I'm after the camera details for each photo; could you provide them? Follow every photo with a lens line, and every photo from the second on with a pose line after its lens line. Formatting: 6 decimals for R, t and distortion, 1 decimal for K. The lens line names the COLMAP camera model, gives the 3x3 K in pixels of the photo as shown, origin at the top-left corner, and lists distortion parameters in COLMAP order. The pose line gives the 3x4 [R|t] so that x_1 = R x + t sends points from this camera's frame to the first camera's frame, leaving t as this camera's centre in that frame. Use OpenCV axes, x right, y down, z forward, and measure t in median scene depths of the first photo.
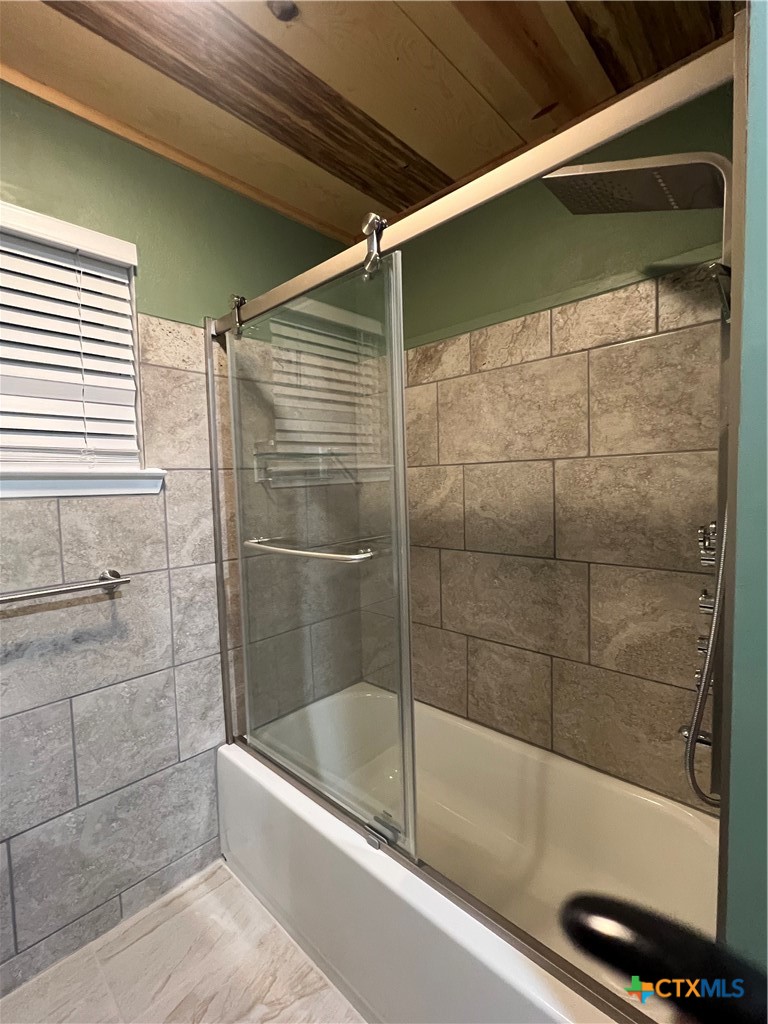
lens RADIAL K [[467.9, 0, 385.2], [0, 467.9, 508.3], [0, 0, 1]] dist [-0.003346, 0.000375]
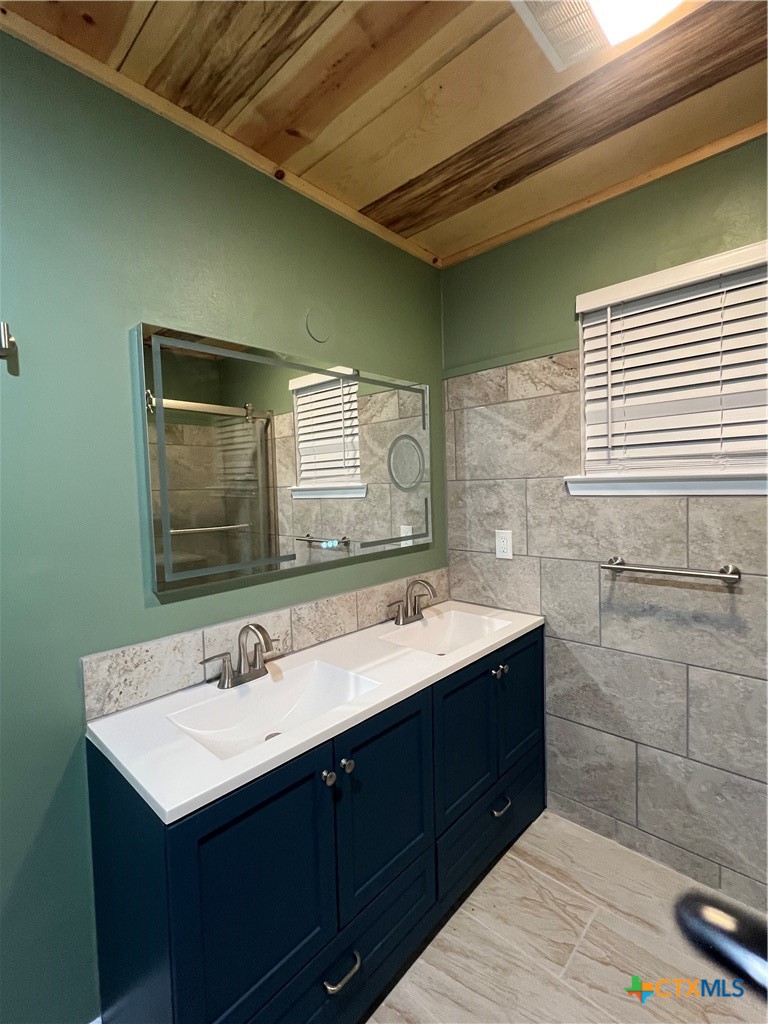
lens RADIAL K [[467.9, 0, 386.0], [0, 467.9, 507.4], [0, 0, 1]] dist [-0.003346, 0.000375]
pose [[0.003810, 0.066229, -0.997797, 0.420033], [-0.030485, 0.997348, 0.066083, -0.042321], [0.999528, 0.030166, 0.005819, 0.185010]]
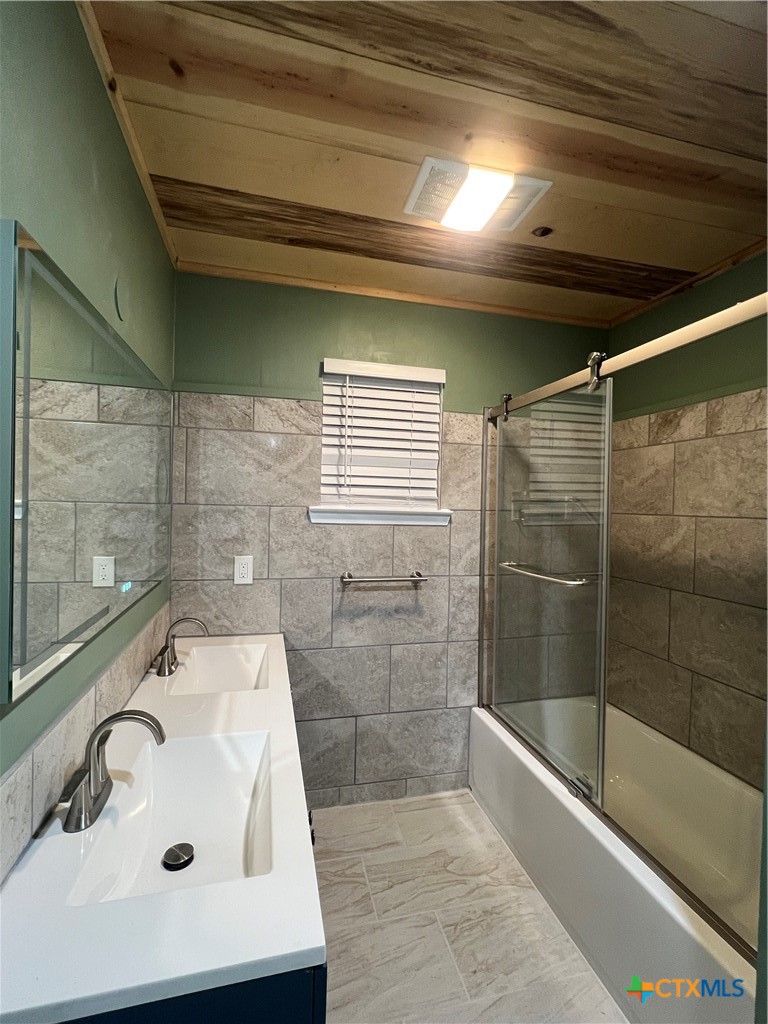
lens RADIAL K [[467.9, 0, 384.9], [0, 467.9, 506.6], [0, 0, 1]] dist [-0.003346, 0.000375]
pose [[0.843164, 0.048295, -0.535483, 0.157796], [-0.075541, 0.996719, -0.029053, -0.033135], [0.532323, 0.064948, 0.844046, -0.397191]]
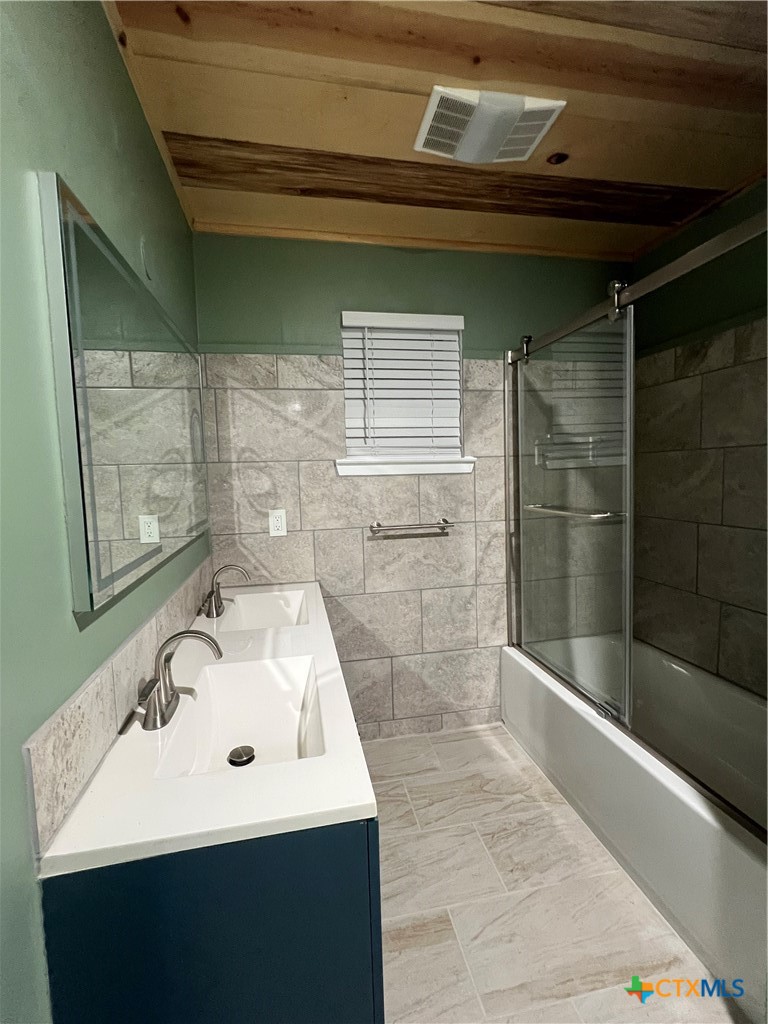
lens RADIAL K [[467.9, 0, 384.3], [0, 467.9, 507.4], [0, 0, 1]] dist [-0.003346, 0.000375]
pose [[0.814794, 0.045884, -0.577932, 0.181098], [-0.025883, 0.998748, 0.042802, 0.024377], [0.579172, -0.019917, 0.814962, -0.430537]]
